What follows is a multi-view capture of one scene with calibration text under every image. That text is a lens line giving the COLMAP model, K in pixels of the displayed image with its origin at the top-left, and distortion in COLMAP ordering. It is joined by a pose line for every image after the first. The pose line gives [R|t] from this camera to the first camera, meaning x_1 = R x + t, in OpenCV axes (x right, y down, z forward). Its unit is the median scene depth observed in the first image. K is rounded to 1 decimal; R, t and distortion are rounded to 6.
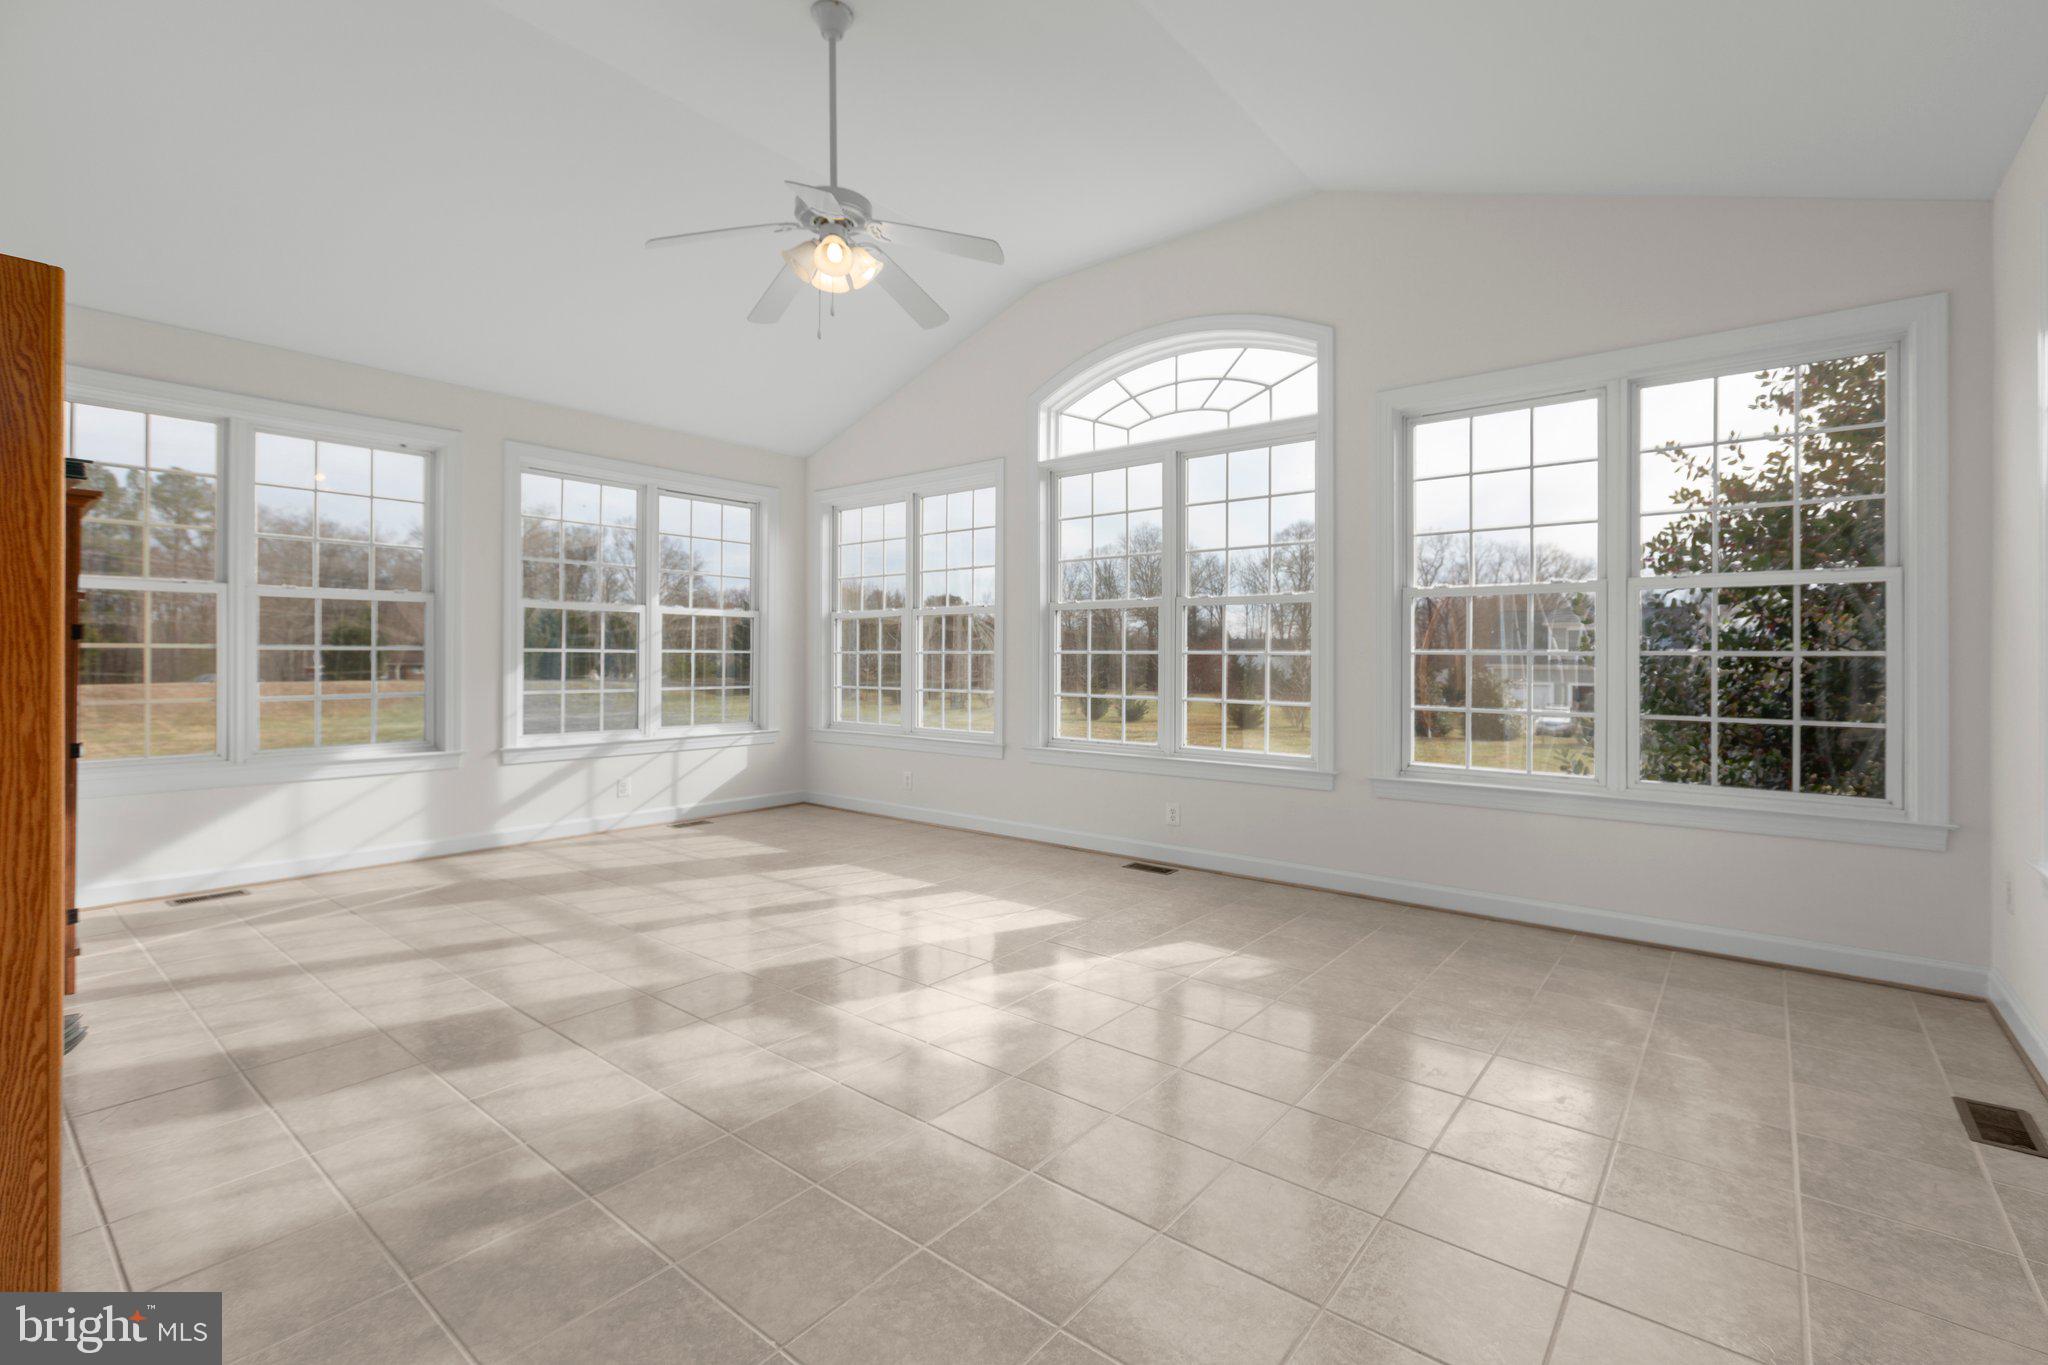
lens RADIAL K [[906.9, 0, 1028.3], [0, 906.9, 666.7], [0, 0, 1]] dist [-0.001291, -0.000200]
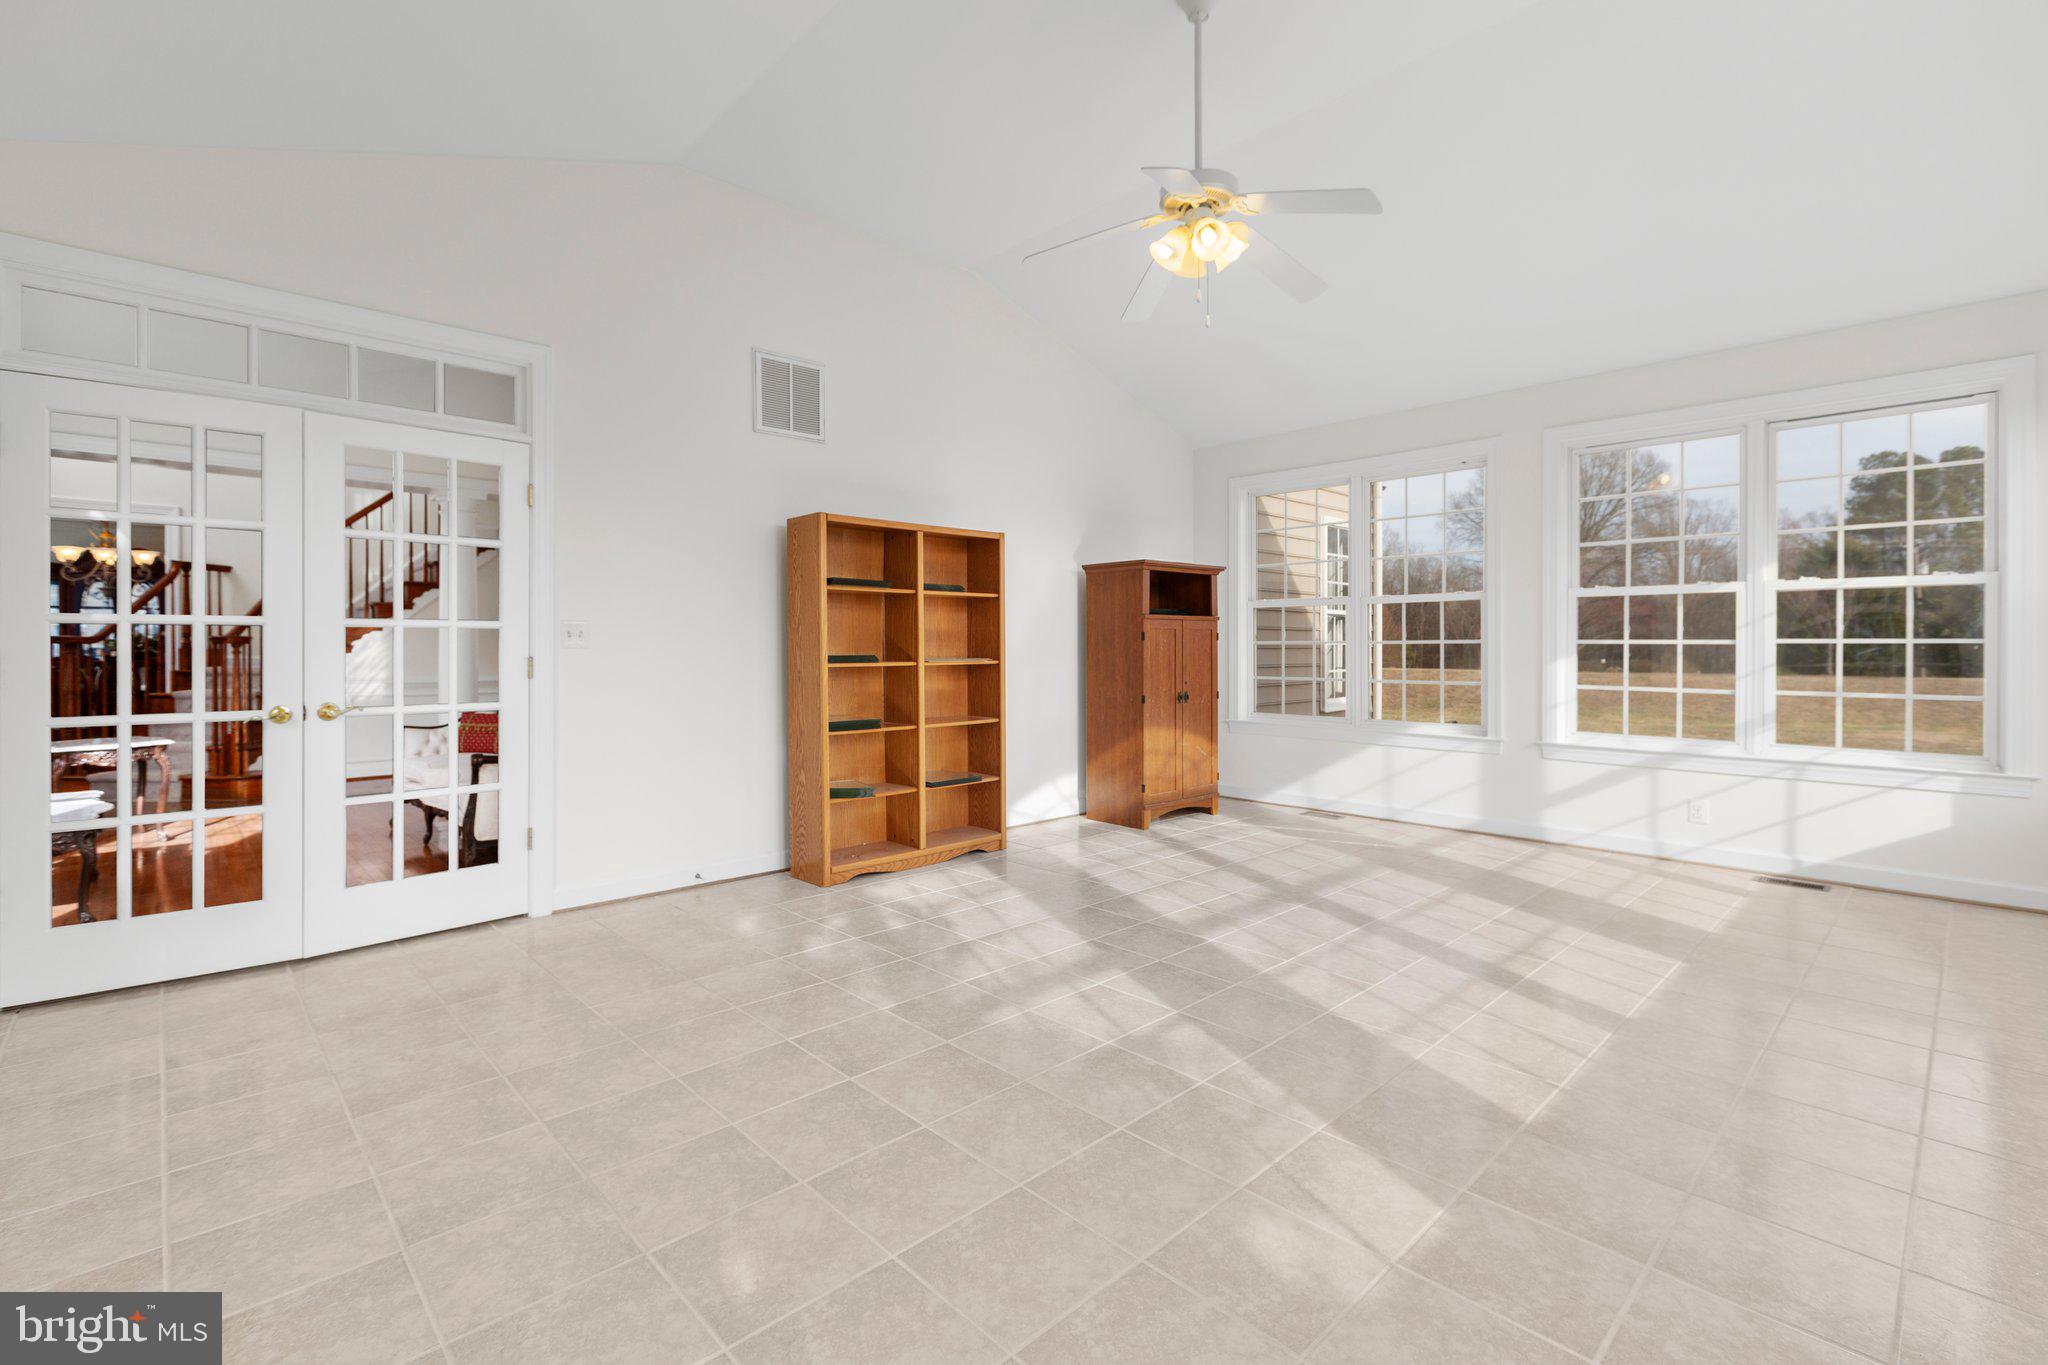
lens RADIAL K [[906.9, 0, 1028.3], [0, 906.9, 666.7], [0, 0, 1]] dist [-0.001291, -0.000200]
pose [[-0.140576, 0.017876, -0.989908, 0.441632], [-0.011790, 0.999736, 0.019728, -0.004031], [0.990000, 0.014444, -0.140328, 0.530642]]
